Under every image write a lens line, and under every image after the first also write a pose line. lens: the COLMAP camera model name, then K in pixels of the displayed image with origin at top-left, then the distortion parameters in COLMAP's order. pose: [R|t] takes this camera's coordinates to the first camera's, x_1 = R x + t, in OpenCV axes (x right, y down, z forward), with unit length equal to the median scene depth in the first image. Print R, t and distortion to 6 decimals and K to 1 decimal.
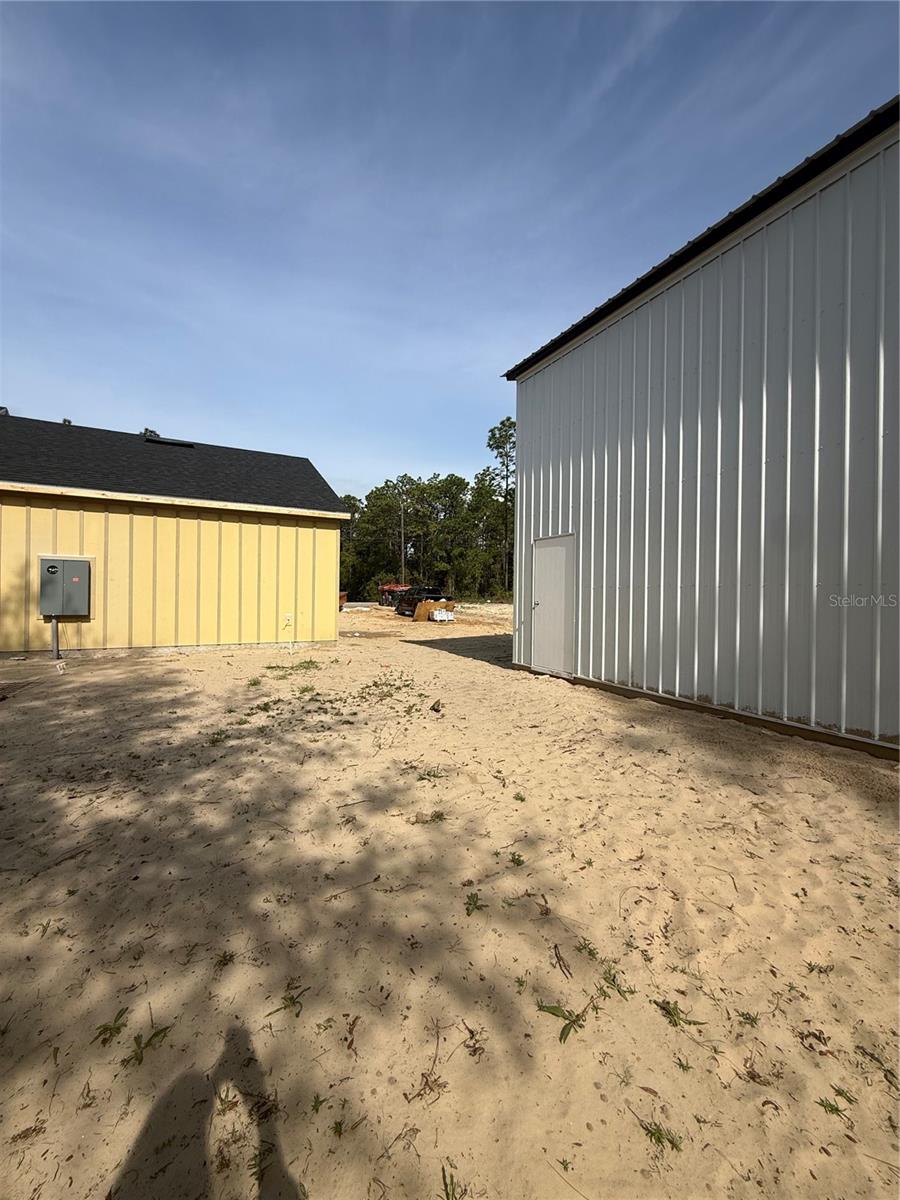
lens RADIAL K [[487.0, 0, 441.4], [0, 487.0, 595.5], [0, 0, 1]] dist [0.000377, -0.000079]
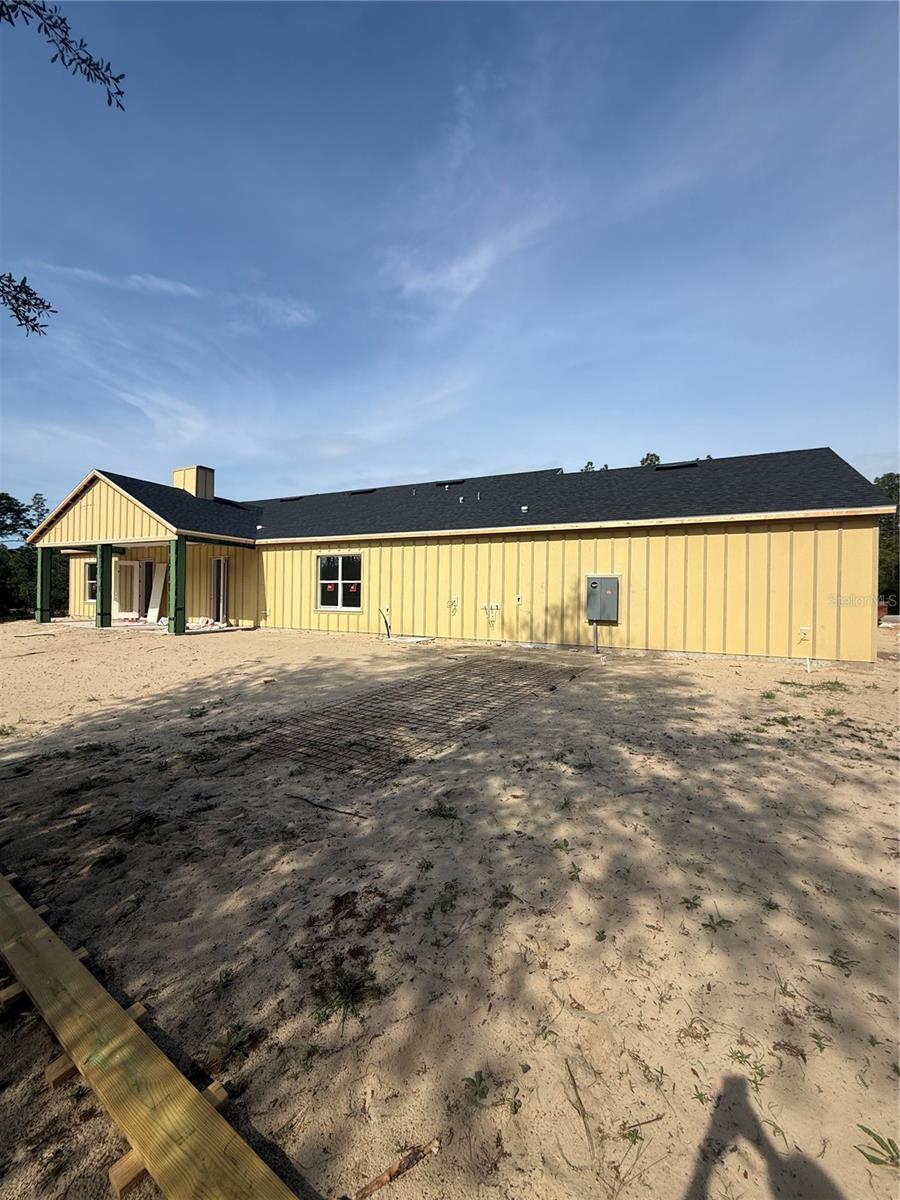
lens RADIAL K [[487.0, 0, 441.4], [0, 487.0, 595.5], [0, 0, 1]] dist [0.000377, -0.000079]
pose [[0.595880, -0.001688, -0.803072, 0.025629], [-0.010501, 0.999896, -0.009894, -0.012080], [0.803005, 0.014329, 0.595800, -0.192996]]
